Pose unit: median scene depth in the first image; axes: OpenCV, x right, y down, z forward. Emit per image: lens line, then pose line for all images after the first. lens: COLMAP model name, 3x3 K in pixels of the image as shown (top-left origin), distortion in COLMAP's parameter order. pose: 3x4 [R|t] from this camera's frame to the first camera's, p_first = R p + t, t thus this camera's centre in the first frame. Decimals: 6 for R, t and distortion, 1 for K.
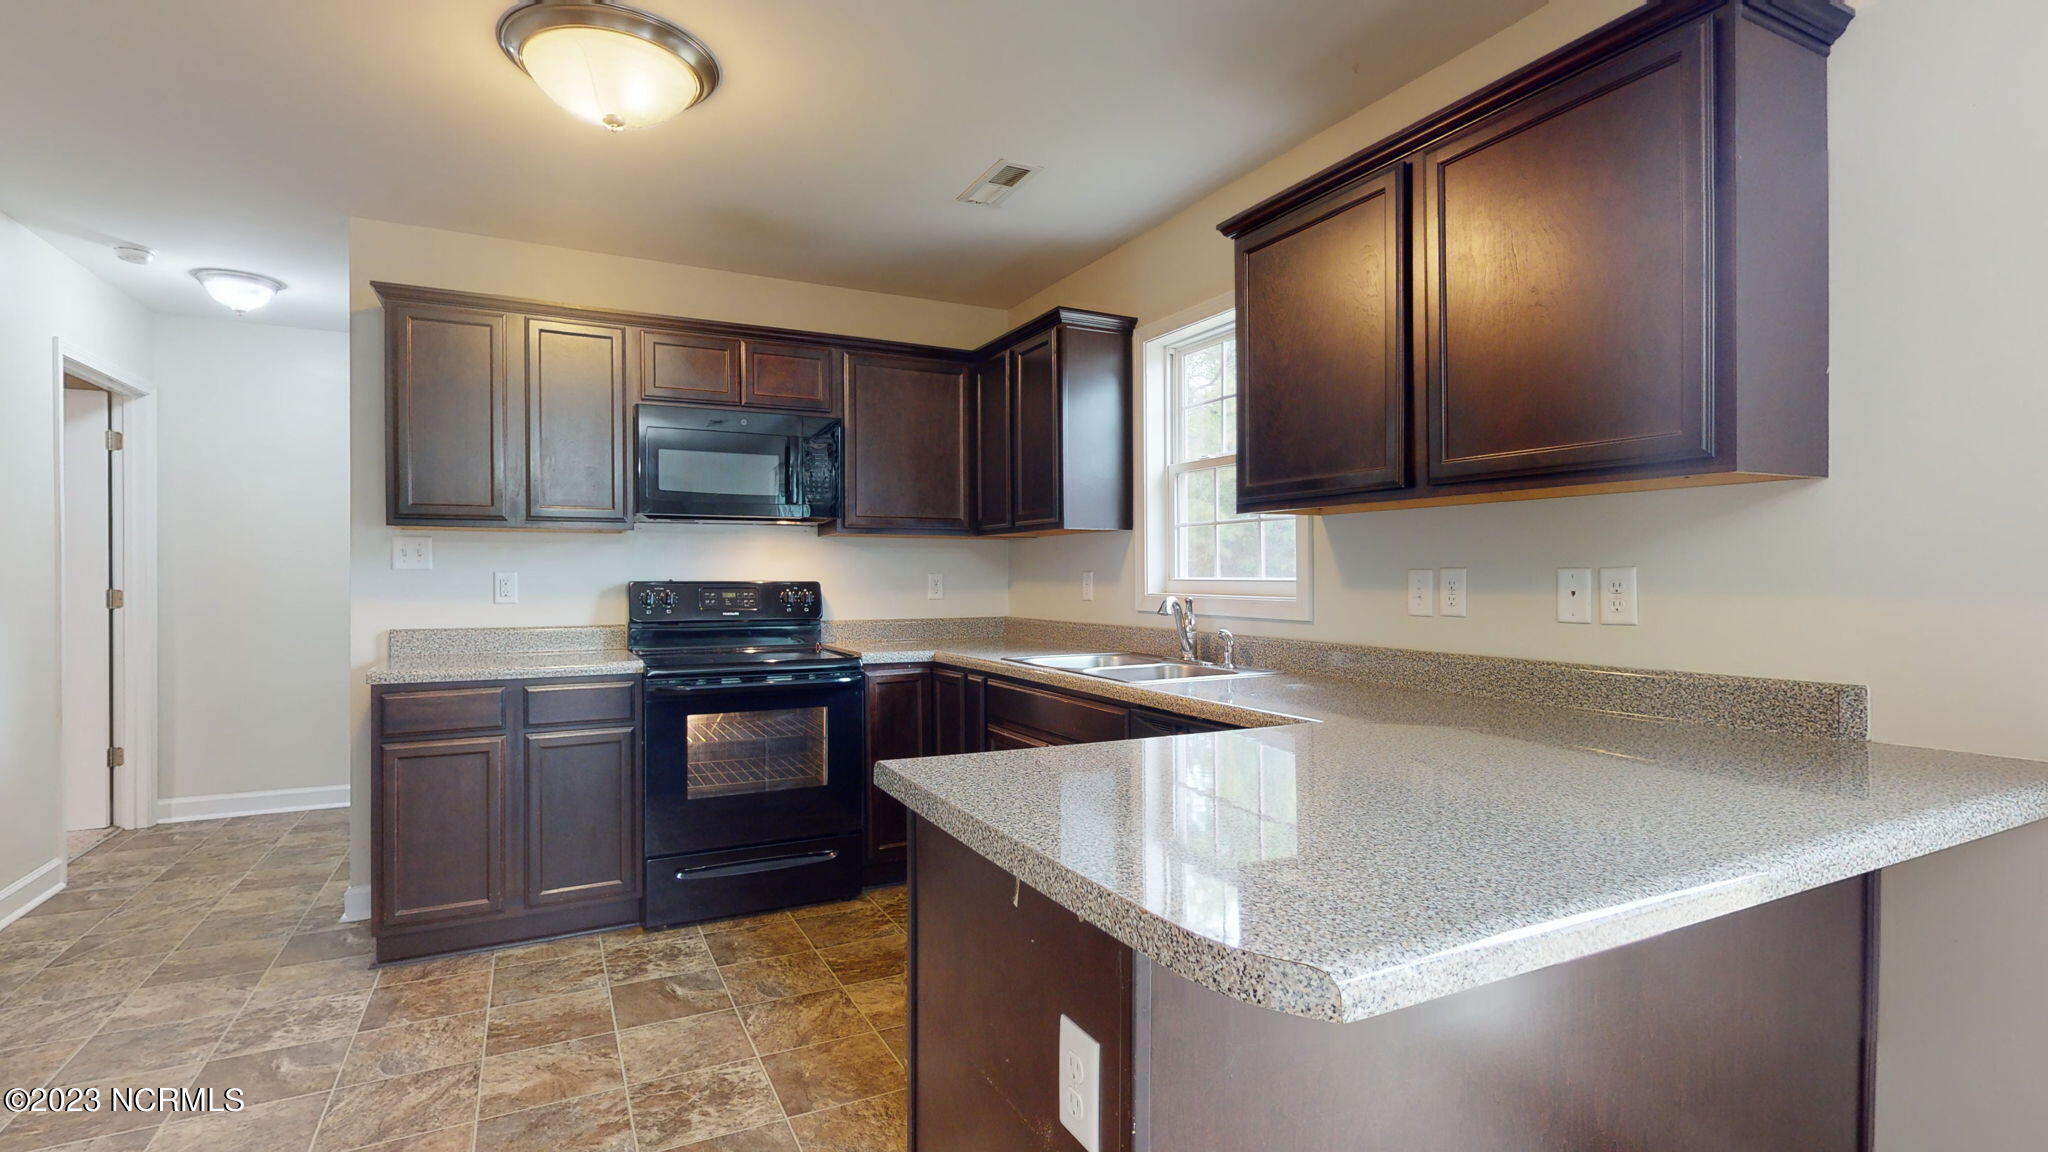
lens RADIAL K [[936.7, 0, 1027.6], [0, 936.7, 582.0], [0, 0, 1]] dist [0.000957, -0.000331]
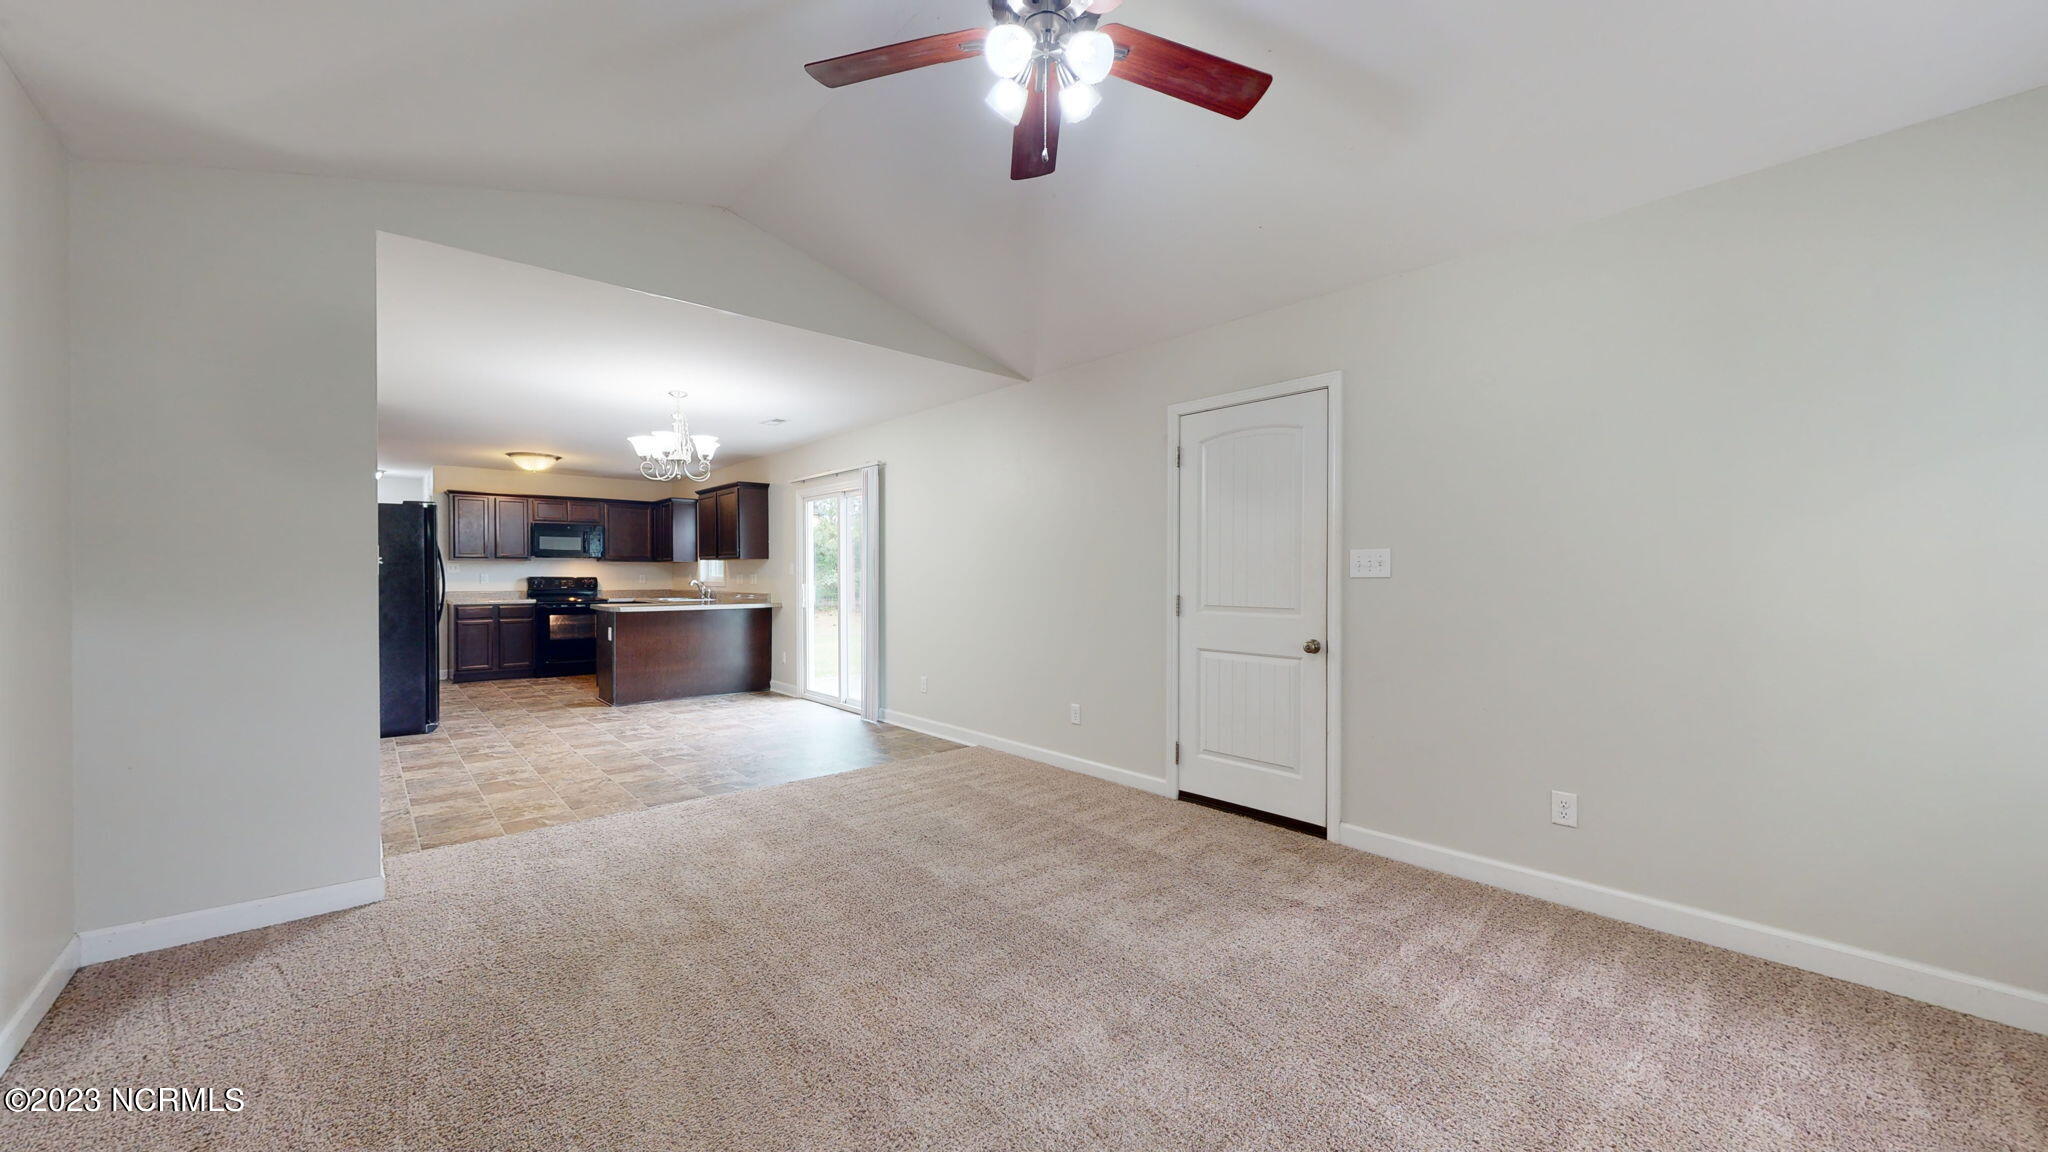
lens RADIAL K [[743.5, 0, 1024.8], [0, 743.5, 582.6], [0, 0, 1]] dist [0.002258, 0.000205]
pose [[0.969827, 0.001419, 0.243788, 0.648088], [-0.001744, 0.999998, 0.001117, 0.015059], [-0.243786, -0.001509, 0.969828, -2.032652]]
